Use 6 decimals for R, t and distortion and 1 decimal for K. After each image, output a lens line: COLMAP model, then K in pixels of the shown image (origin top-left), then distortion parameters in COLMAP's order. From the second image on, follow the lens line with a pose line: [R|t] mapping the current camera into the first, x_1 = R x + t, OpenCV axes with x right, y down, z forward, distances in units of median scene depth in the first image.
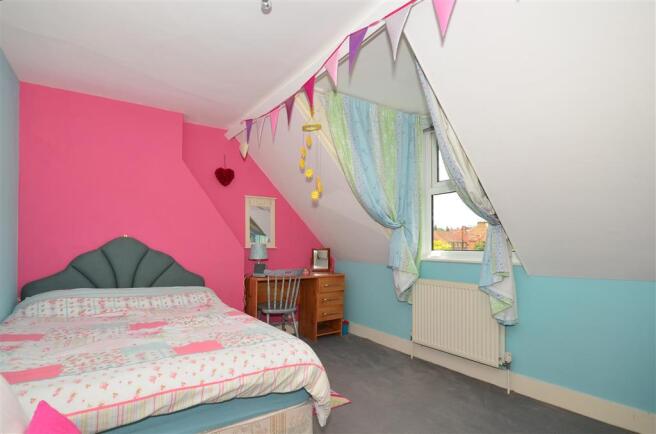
lens RADIAL K [[310.6, 0, 328.1], [0, 310.6, 249.6], [0, 0, 1]] dist [-0.001413, -0.000338]
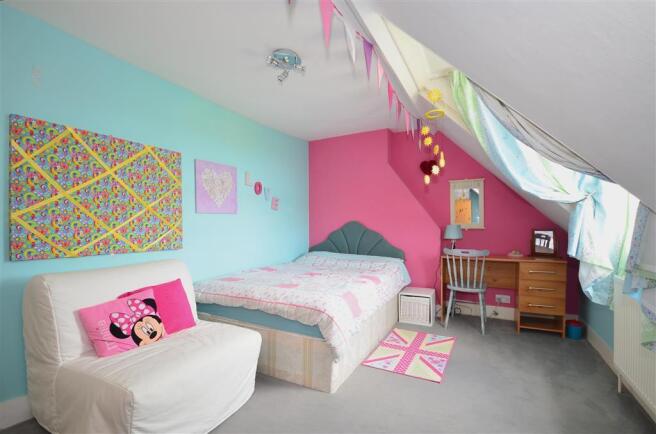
lens RADIAL K [[286.1, 0, 336.5], [0, 286.1, 230.4], [0, 0, 1]] dist [0.000080, -0.000499]
pose [[0.539004, 0.012142, -0.842216, 0.446519], [-0.000244, 0.999898, 0.014259, -0.013889], [0.842303, -0.007480, 0.538952, 0.135822]]
